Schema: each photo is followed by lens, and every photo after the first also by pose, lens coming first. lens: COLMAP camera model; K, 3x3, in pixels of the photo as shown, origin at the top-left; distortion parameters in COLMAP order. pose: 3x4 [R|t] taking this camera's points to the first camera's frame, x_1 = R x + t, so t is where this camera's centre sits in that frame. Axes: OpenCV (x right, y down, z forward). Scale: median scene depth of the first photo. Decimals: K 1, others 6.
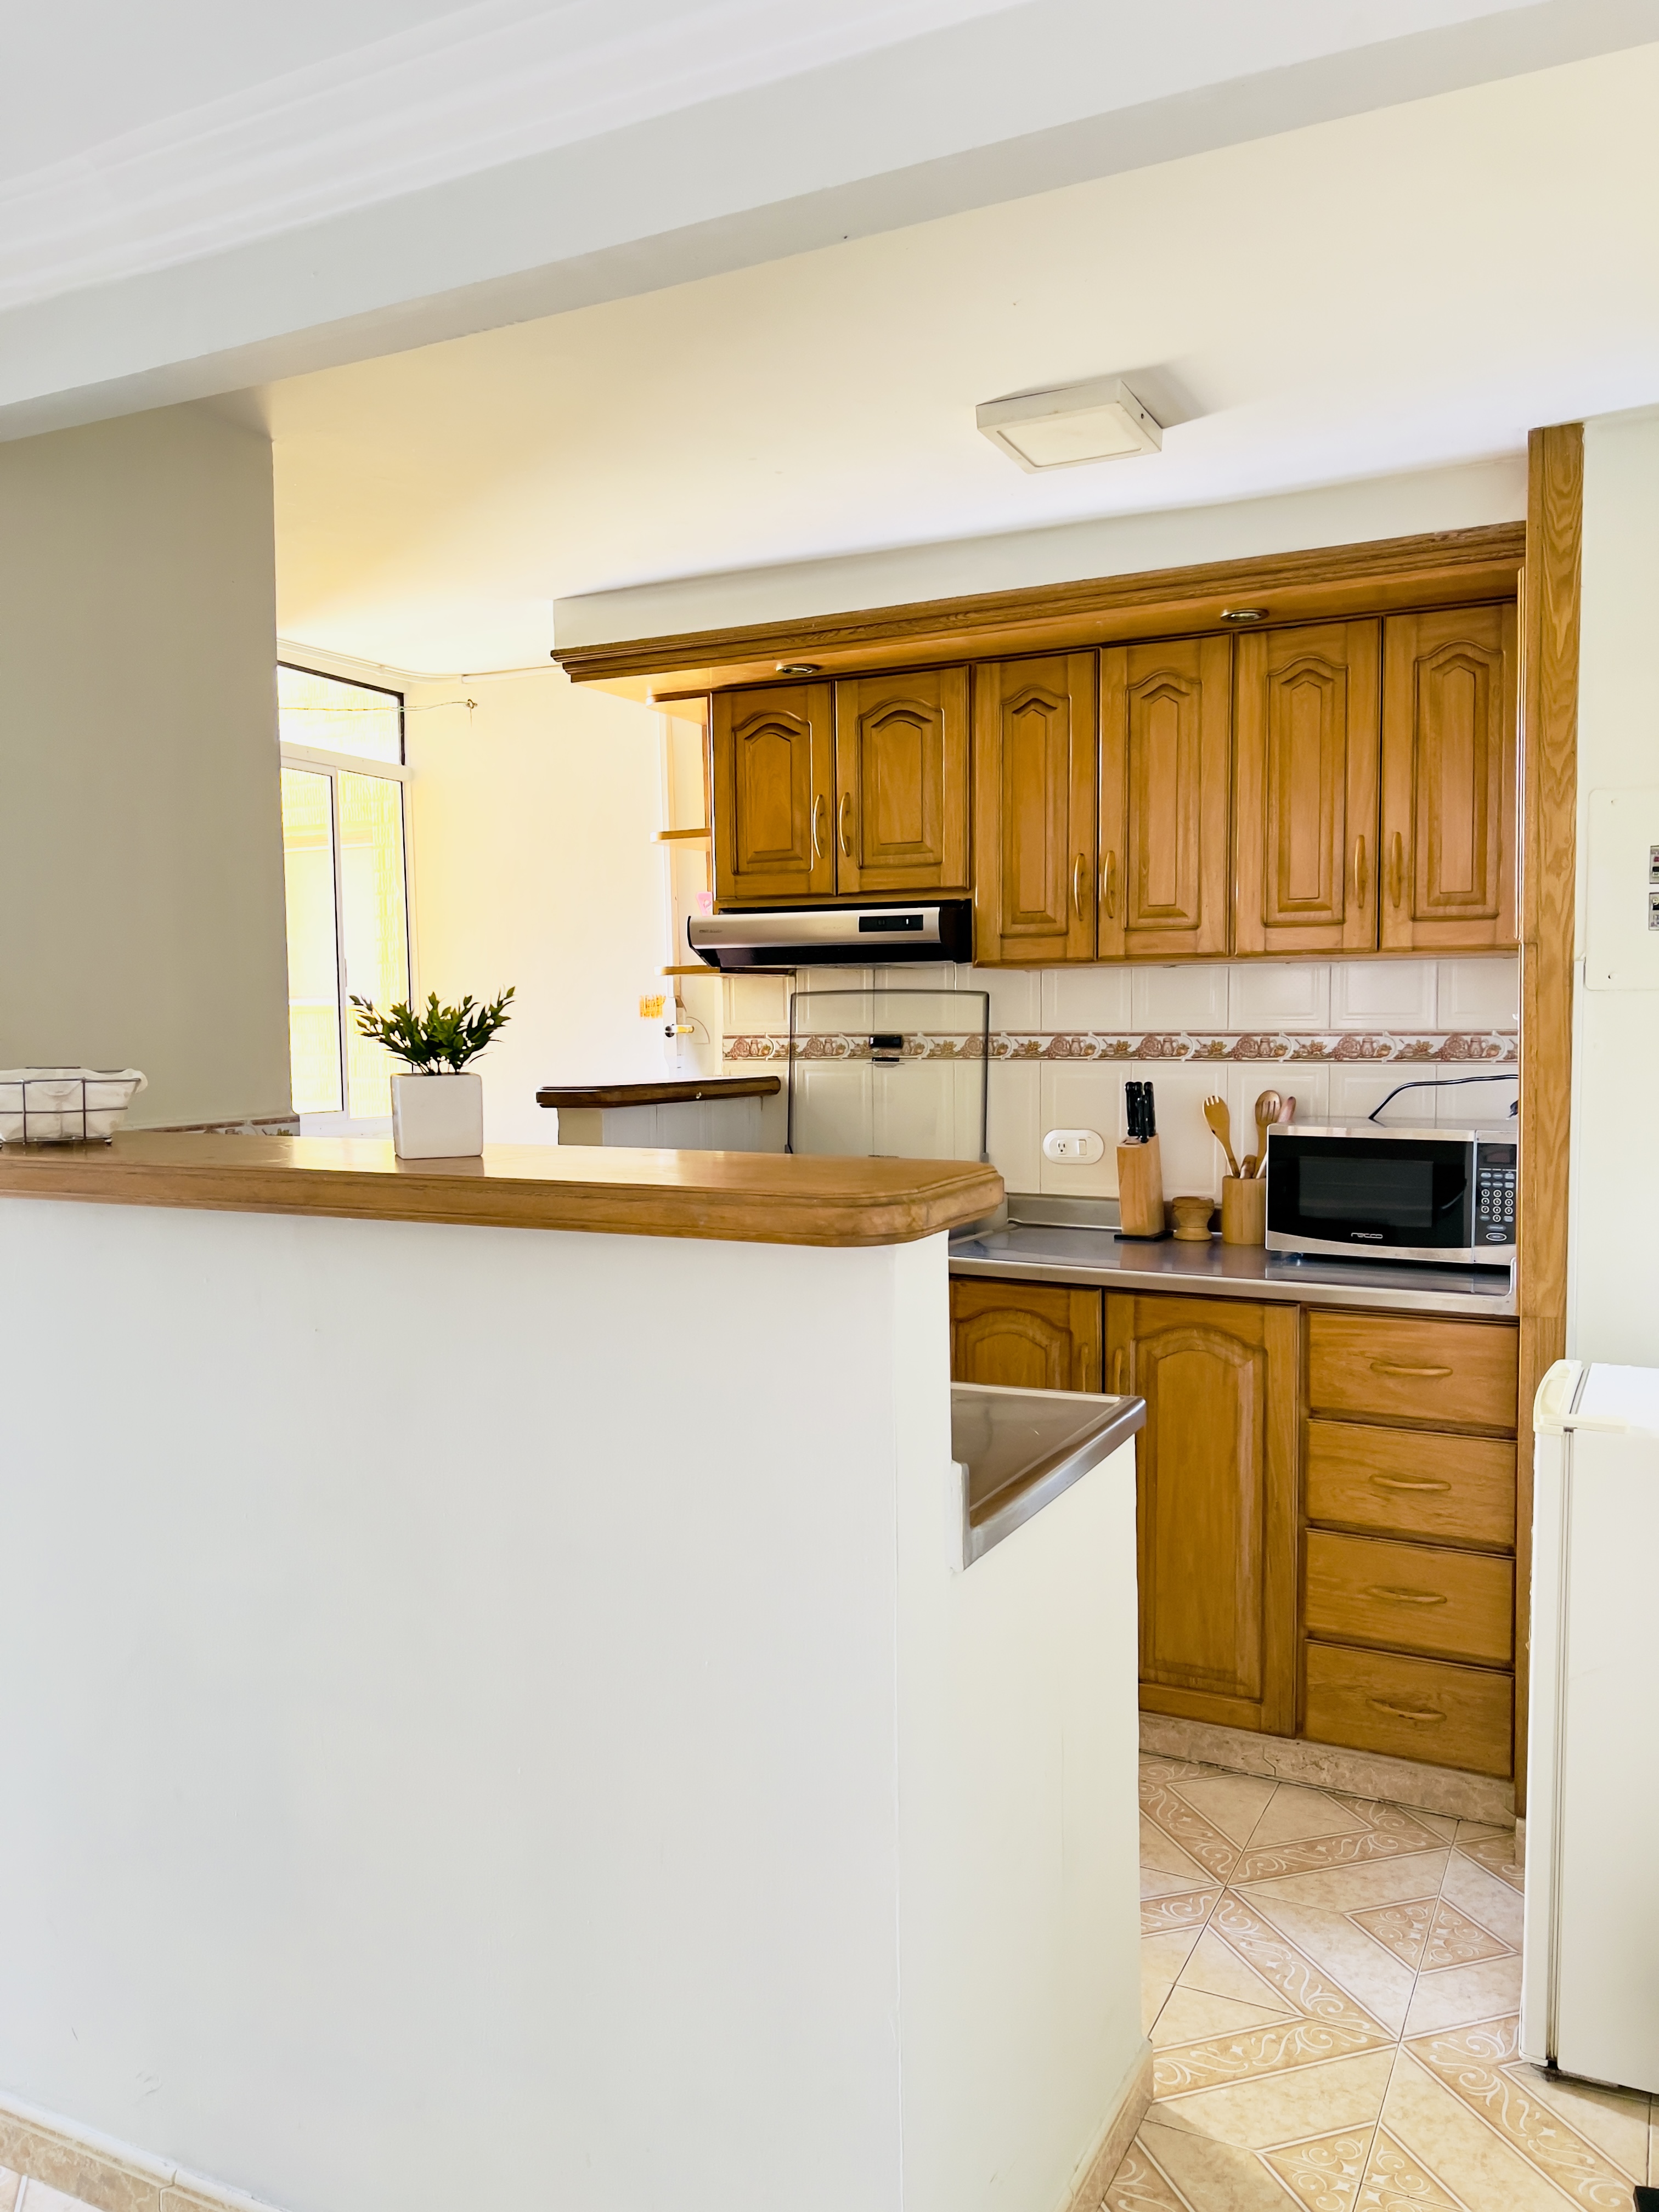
lens RADIAL K [[1678.8, 0, 831.7], [0, 1678.8, 1107.6], [0, 0, 1]] dist [0.109245, -0.060717]
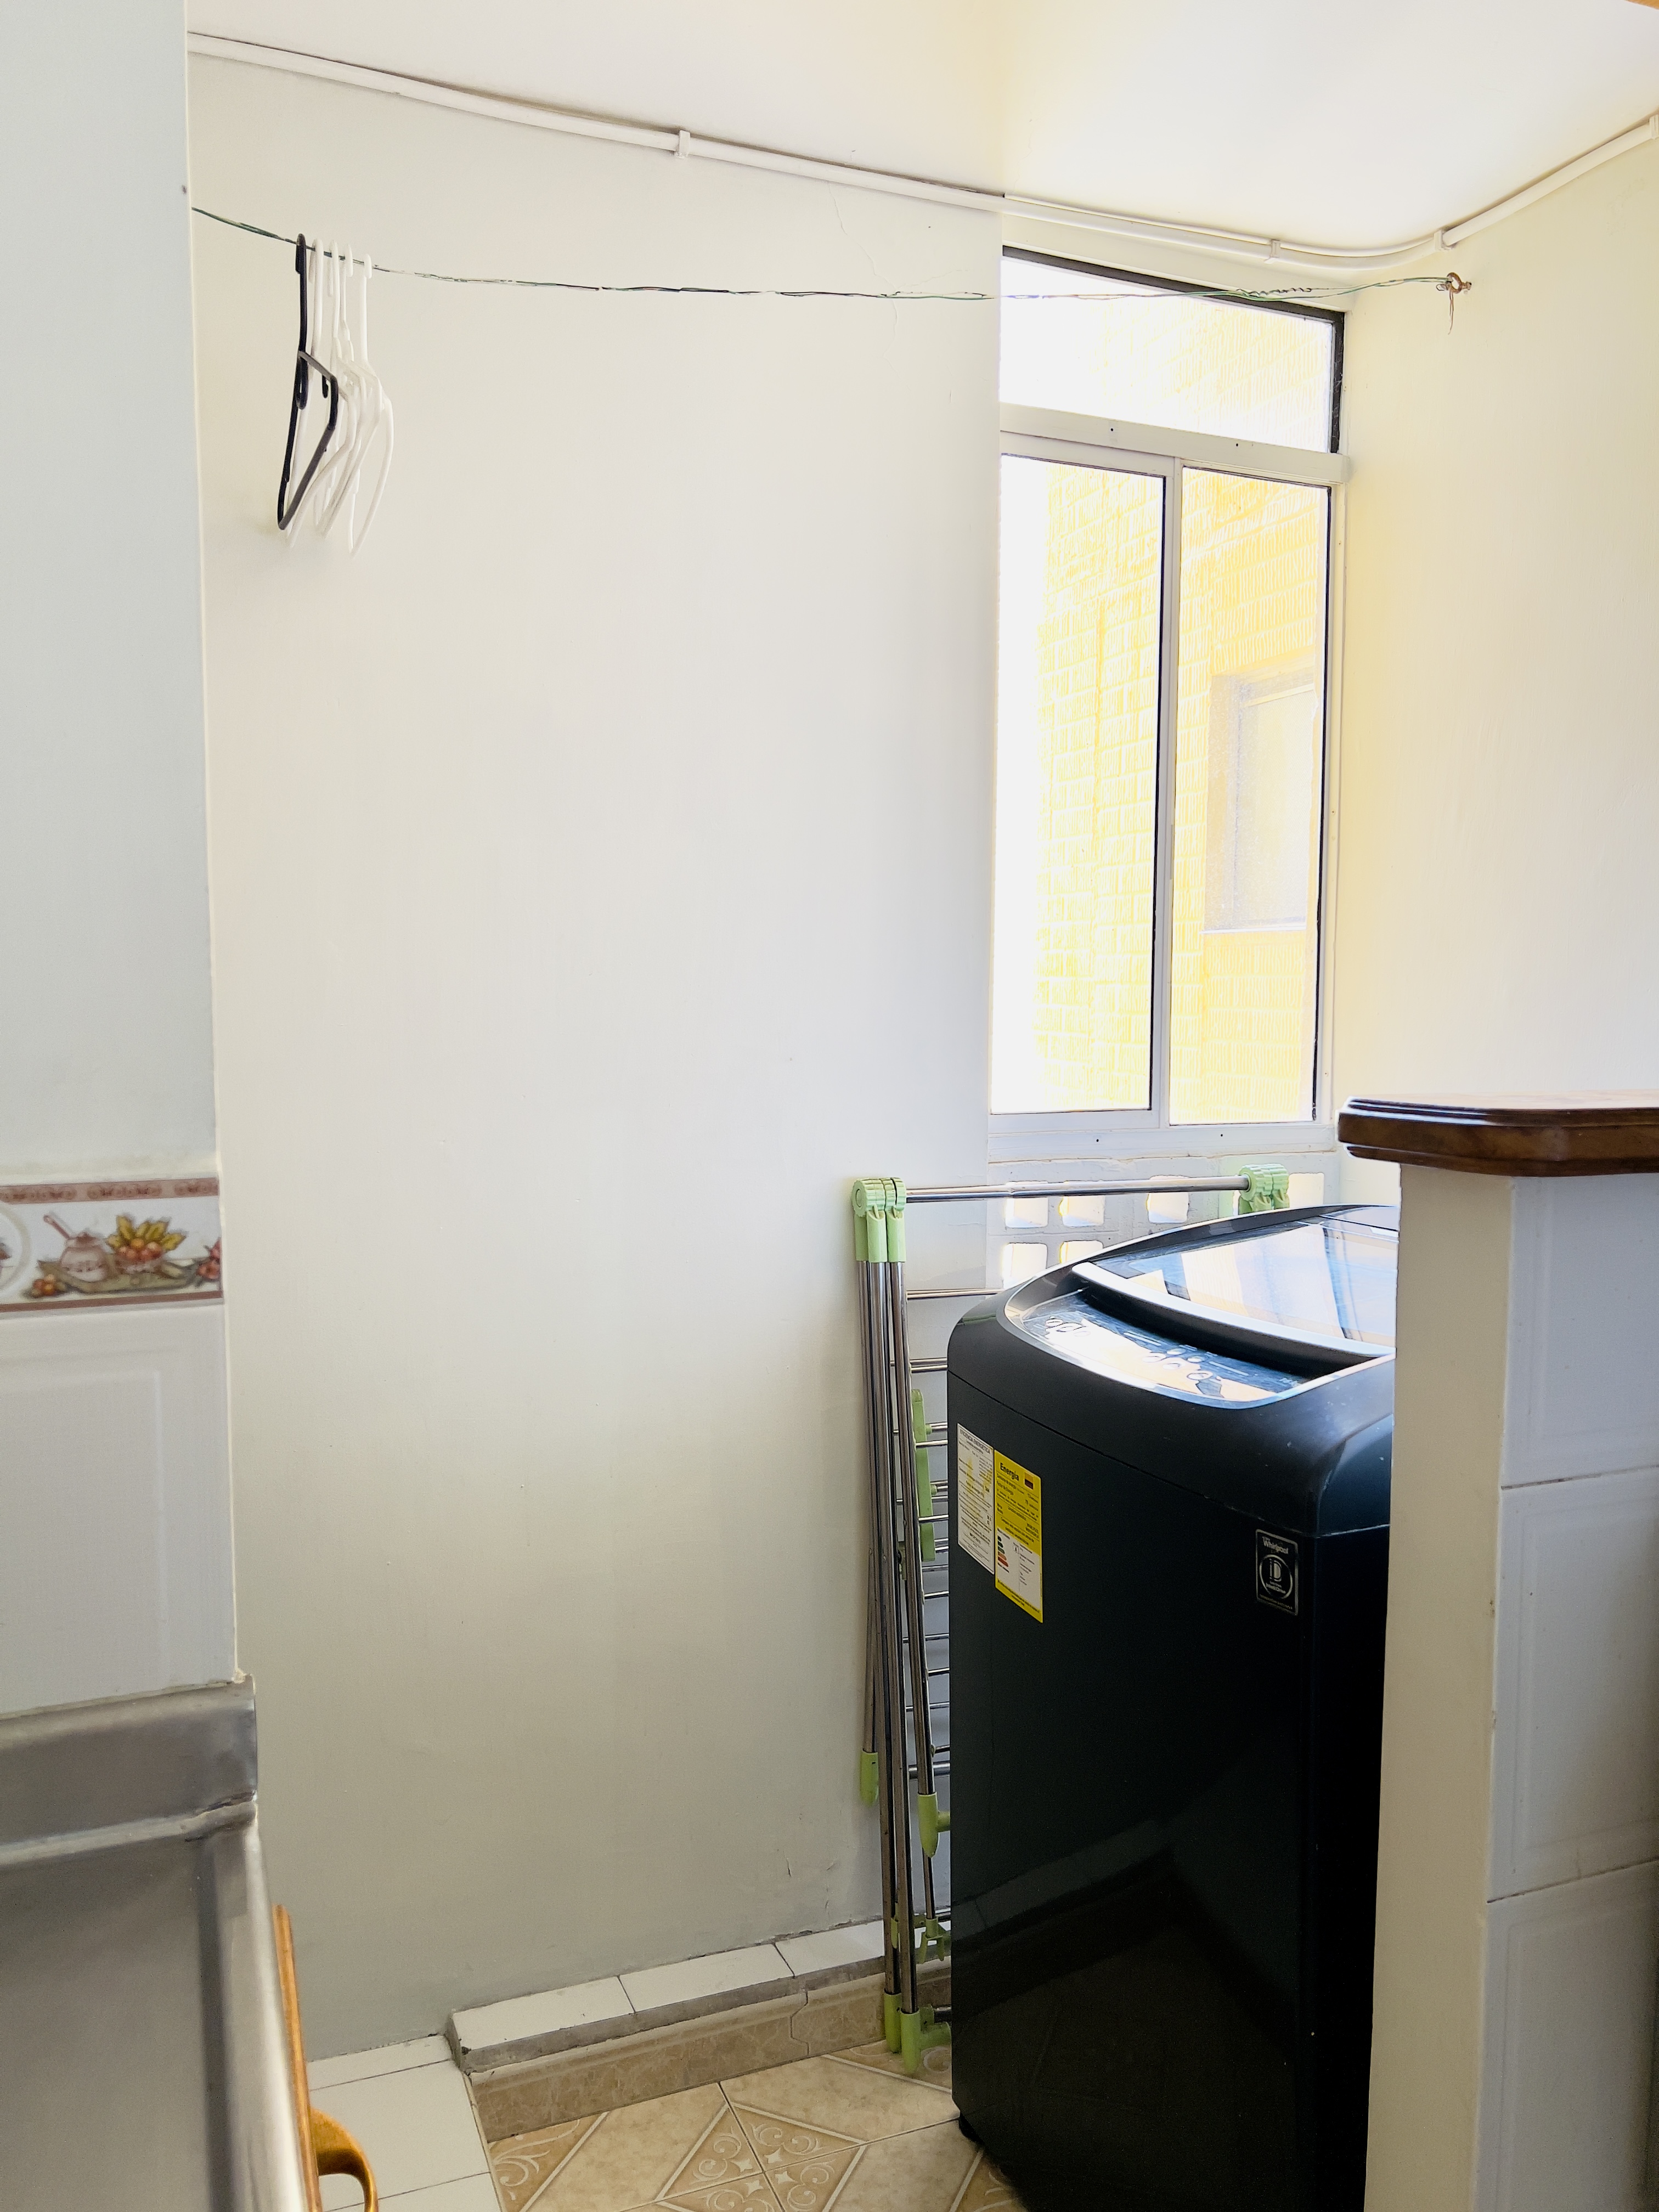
lens RADIAL K [[1678.8, 0, 835.6], [0, 1678.8, 1093.6], [0, 0, 1]] dist [0.109245, -0.060717]
pose [[0.761635, 0.056258, -0.645559, -0.013773], [-0.034857, 0.998339, 0.045877, -0.021712], [0.647068, -0.012440, 0.762331, 0.510231]]
